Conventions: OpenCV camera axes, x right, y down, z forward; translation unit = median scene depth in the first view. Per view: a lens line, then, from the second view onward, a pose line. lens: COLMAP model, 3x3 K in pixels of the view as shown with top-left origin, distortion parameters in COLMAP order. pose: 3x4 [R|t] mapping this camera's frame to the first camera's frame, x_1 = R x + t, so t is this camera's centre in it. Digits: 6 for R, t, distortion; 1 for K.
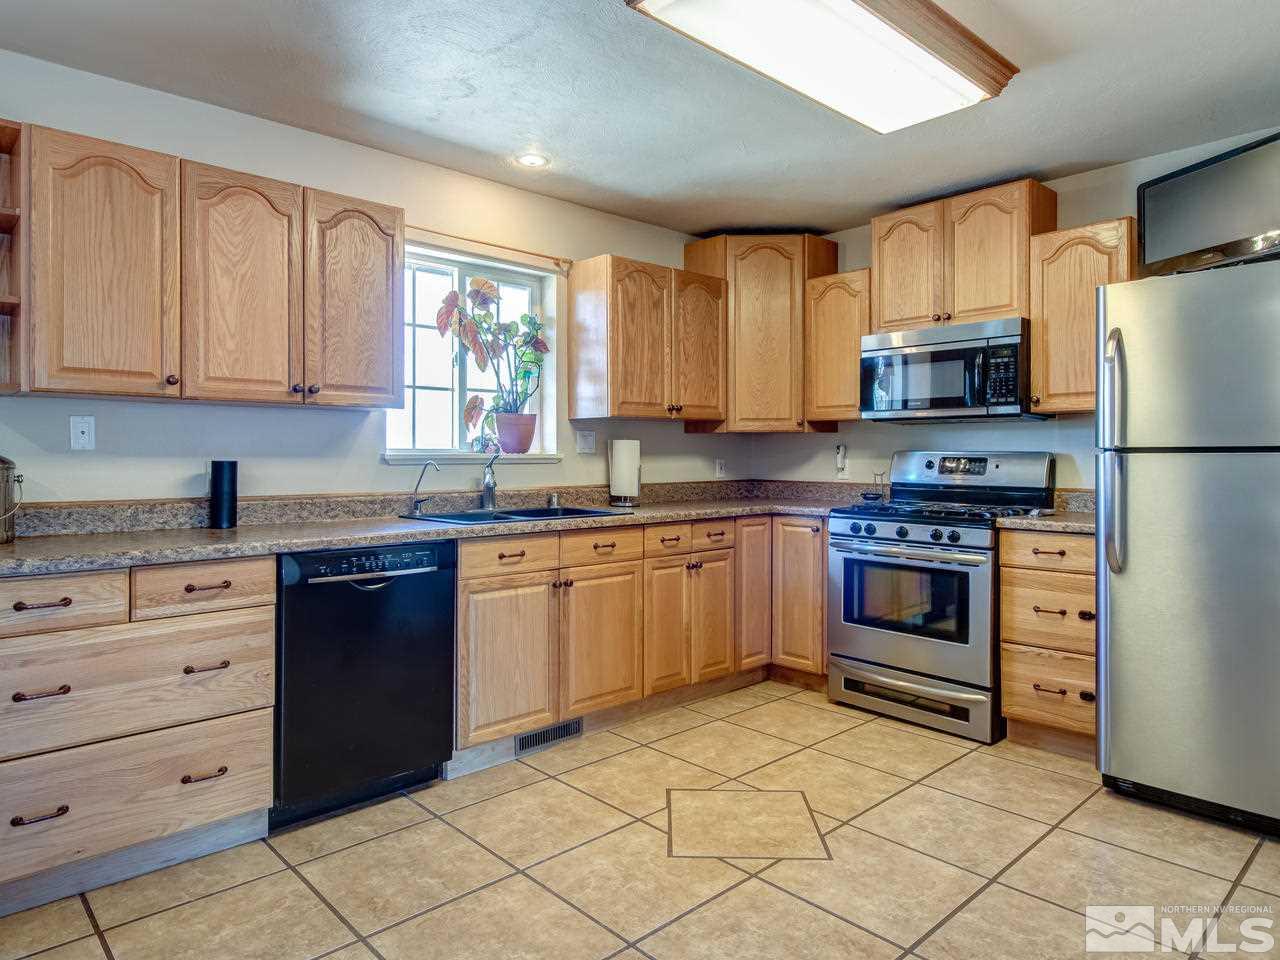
lens RADIAL K [[809.2, 0, 616.7], [0, 809.2, 450.0], [0, 0, 1]] dist [0.001355, -0.000342]
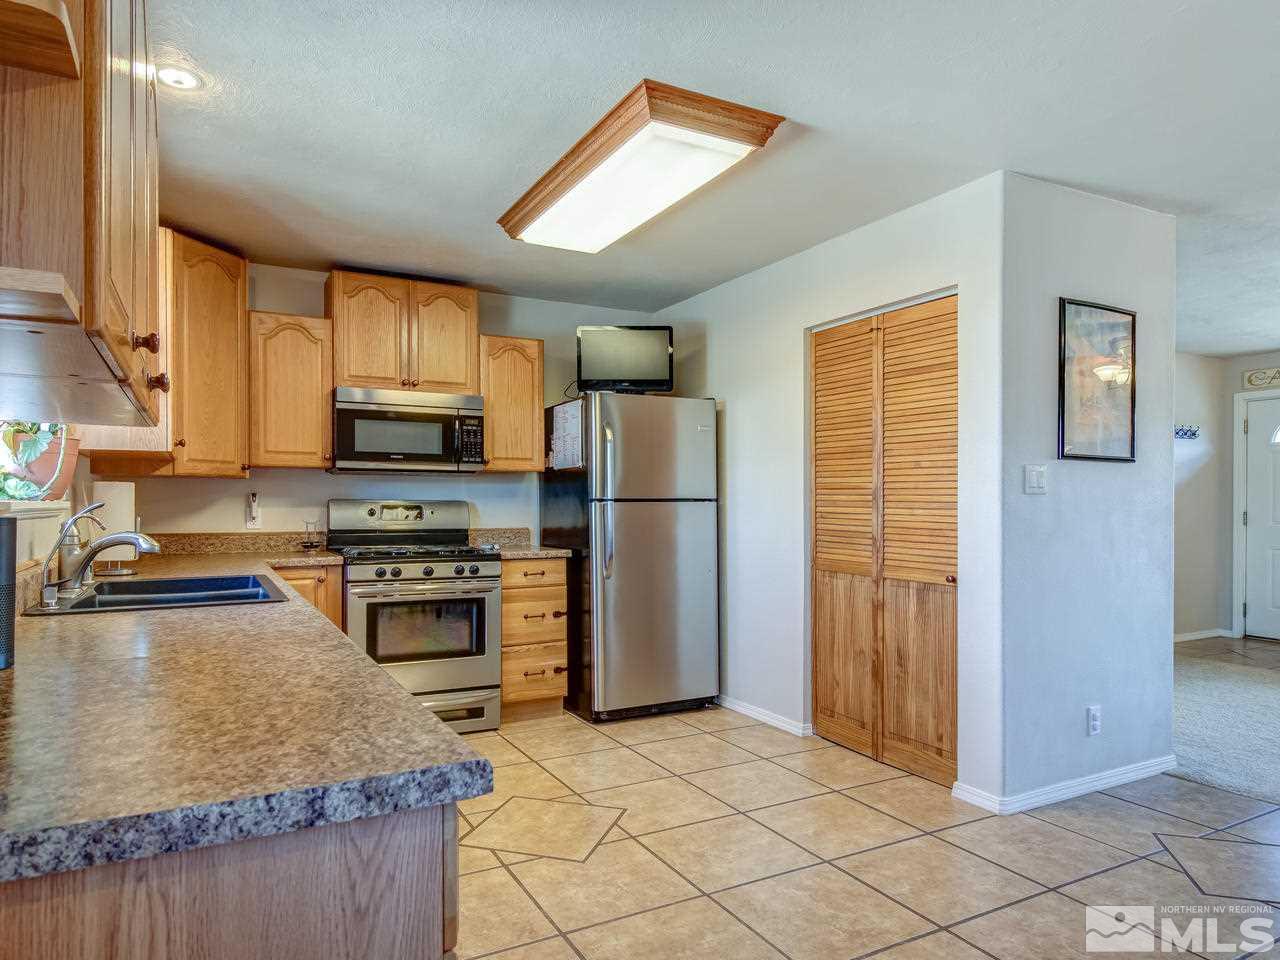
lens RADIAL K [[809.2, 0, 637.9], [0, 809.2, 491.2], [0, 0, 1]] dist [0.001355, -0.000342]
pose [[0.235101, 0.014253, 0.971866, -0.713776], [-0.007185, 0.999891, -0.012926, 0.002030], [-0.971944, -0.003944, 0.235177, 0.468774]]
